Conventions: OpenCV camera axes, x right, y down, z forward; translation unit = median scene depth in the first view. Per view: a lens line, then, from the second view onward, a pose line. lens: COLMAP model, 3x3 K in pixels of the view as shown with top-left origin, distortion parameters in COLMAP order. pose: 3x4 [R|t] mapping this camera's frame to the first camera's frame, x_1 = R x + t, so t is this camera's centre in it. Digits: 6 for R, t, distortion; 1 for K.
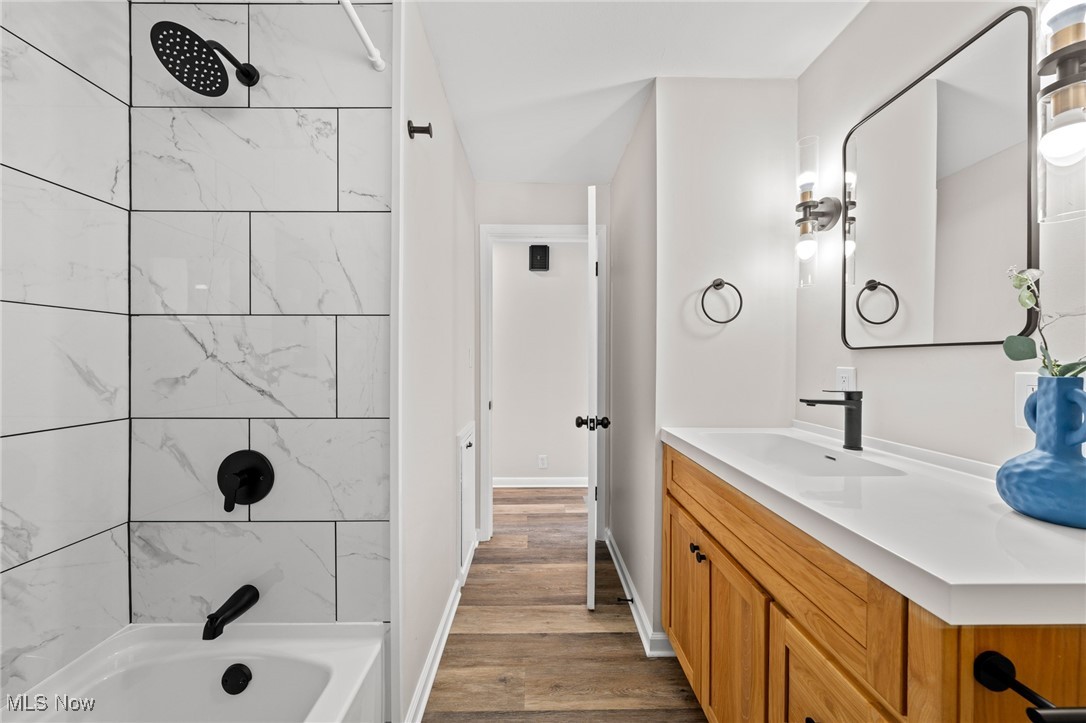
lens RADIAL K [[371.4, 0, 543.0], [0, 371.4, 361.5], [0, 0, 1]] dist [0.000018, 0.000030]
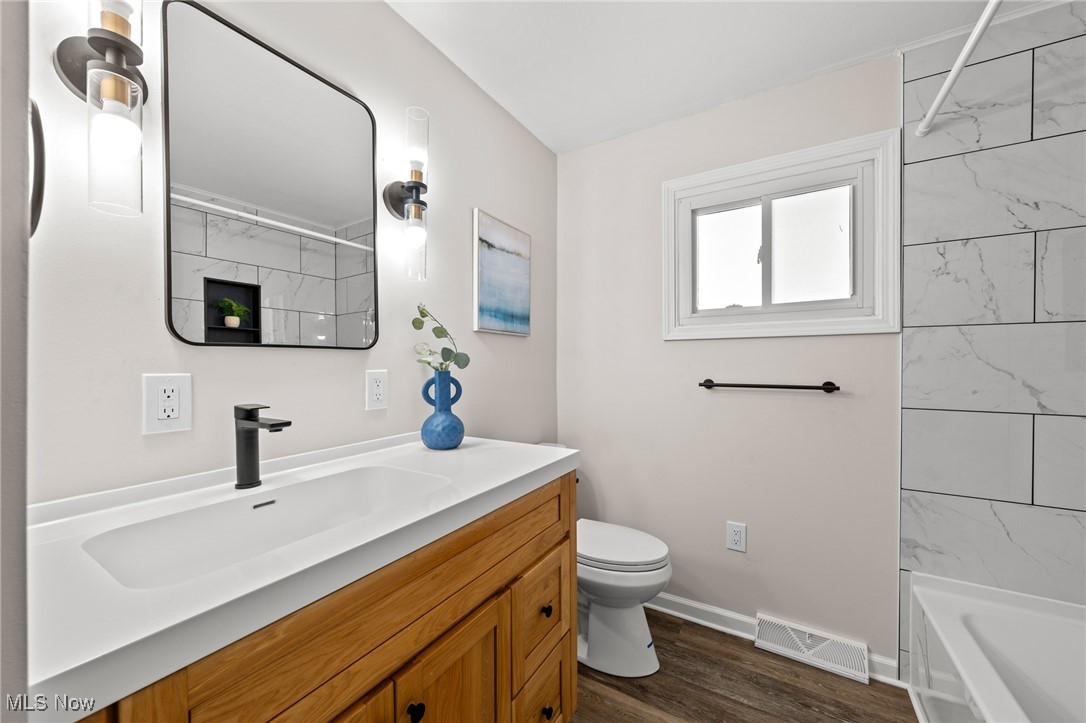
lens RADIAL K [[393.5, 0, 543.0], [0, 393.5, 361.5], [0, 0, 1]] dist [-0.002844, -0.000030]
pose [[-0.837497, -0.000292, 0.546442, -0.077410], [0.006070, 0.999933, 0.009838, -0.012385], [-0.546408, 0.011556, -0.837439, 1.791001]]
